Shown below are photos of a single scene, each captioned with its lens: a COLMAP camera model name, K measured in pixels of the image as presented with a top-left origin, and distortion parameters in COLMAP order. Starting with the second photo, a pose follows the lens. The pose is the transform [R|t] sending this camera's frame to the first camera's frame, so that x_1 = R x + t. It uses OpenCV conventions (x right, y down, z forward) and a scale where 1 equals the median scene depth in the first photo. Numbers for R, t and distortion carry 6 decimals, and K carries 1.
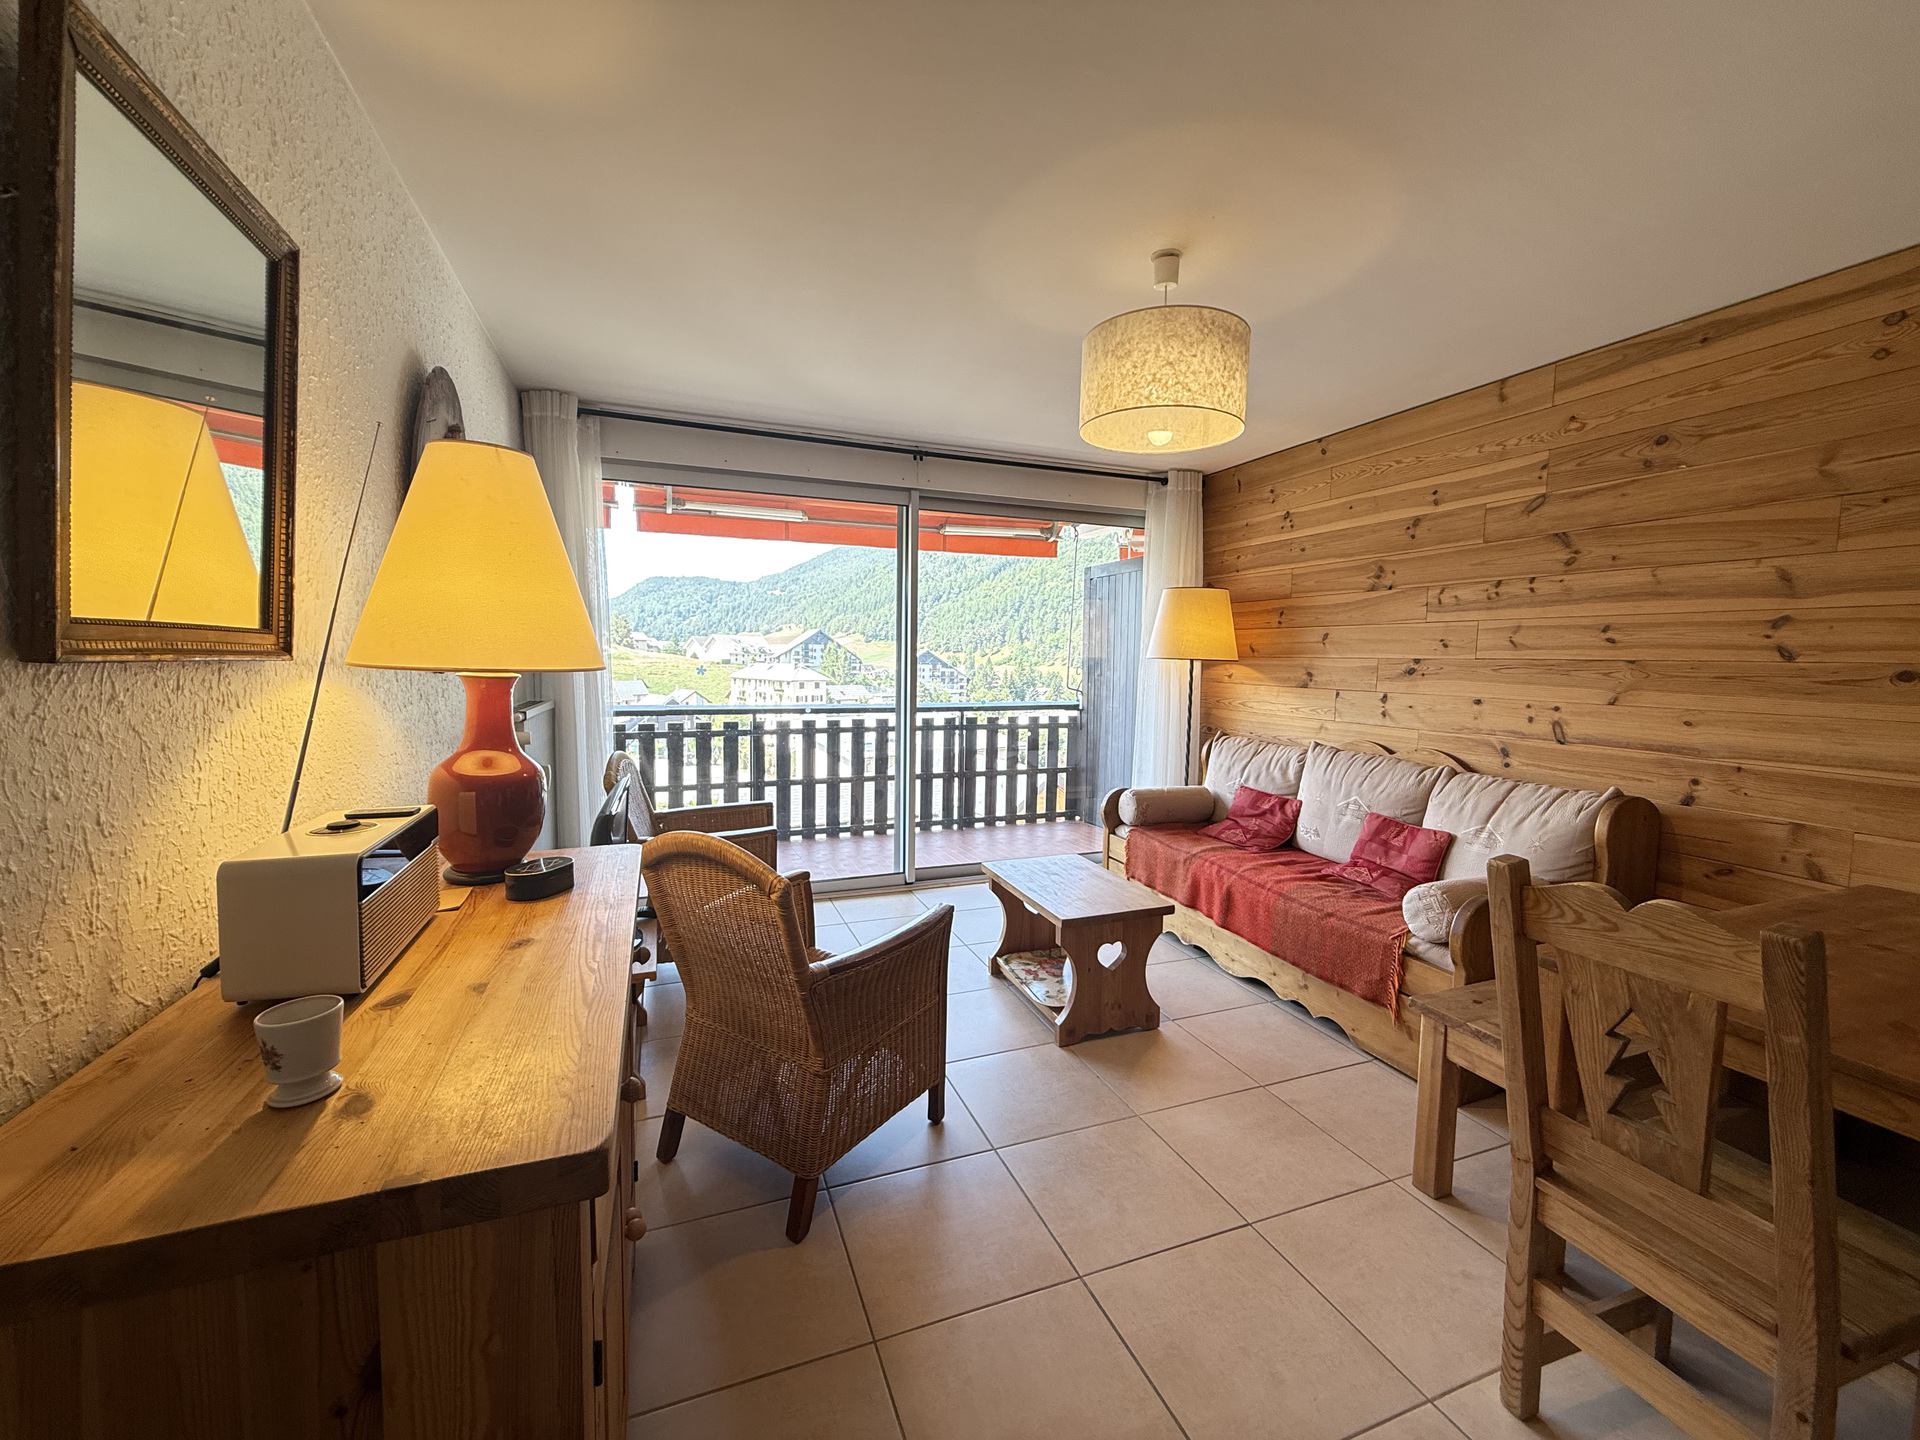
lens RADIAL K [[762.0, 0, 959.1], [0, 762.0, 696.9], [0, 0, 1]] dist [-0.002790, 0.000970]
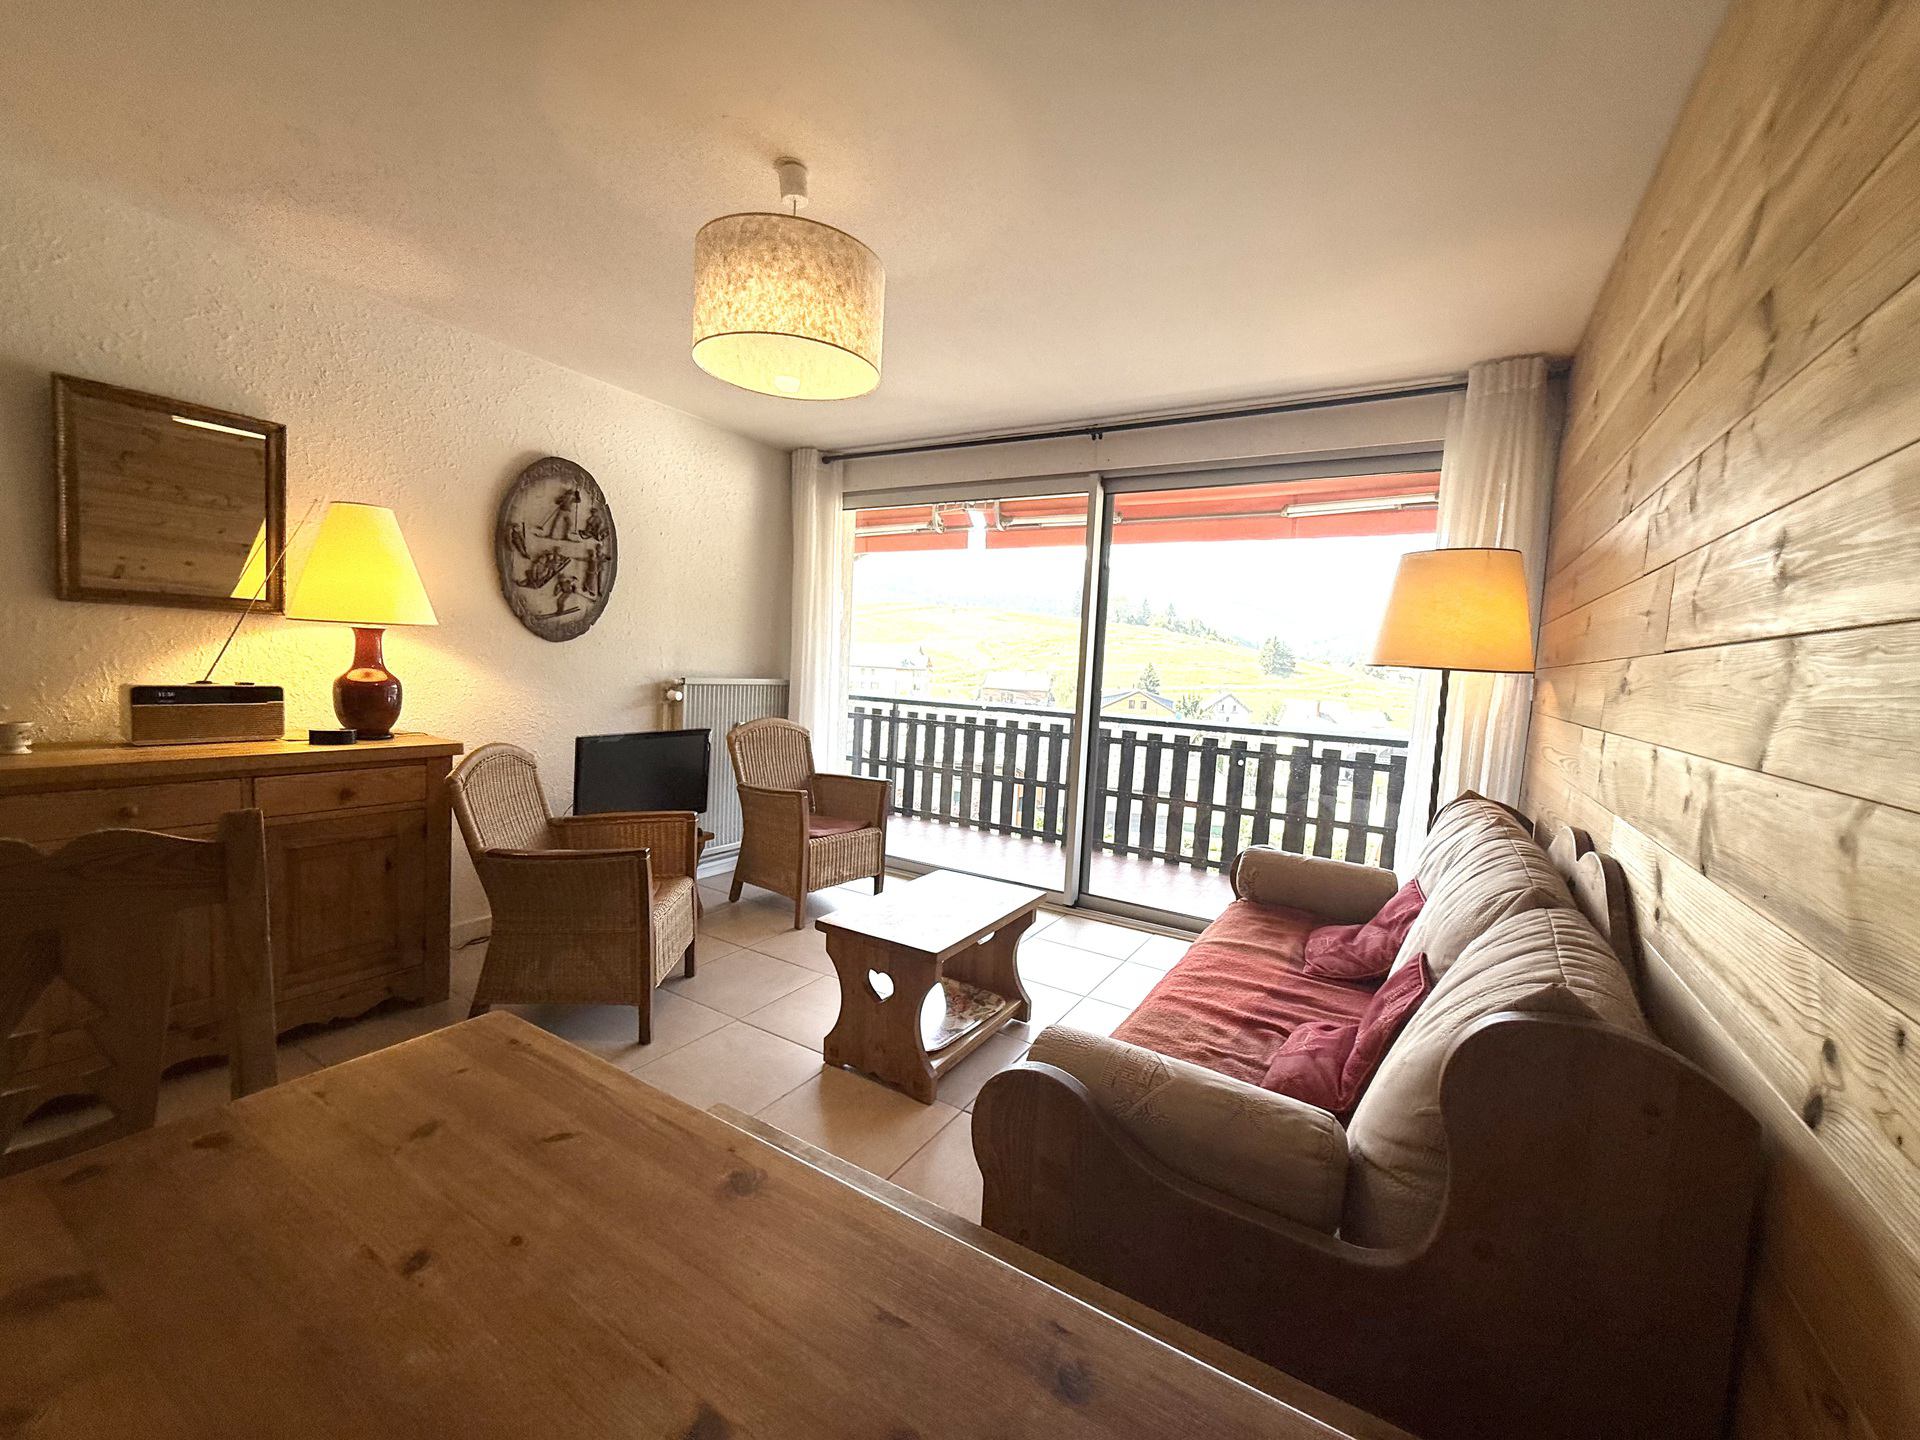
lens RADIAL K [[762.0, 0, 966.7], [0, 762.0, 712.3], [0, 0, 1]] dist [-0.002790, 0.000970]
pose [[0.619658, 0.070644, -0.781686, 0.580666], [-0.083635, 0.996214, 0.023733, 0.002843], [0.780403, 0.050670, 0.623221, 0.336353]]
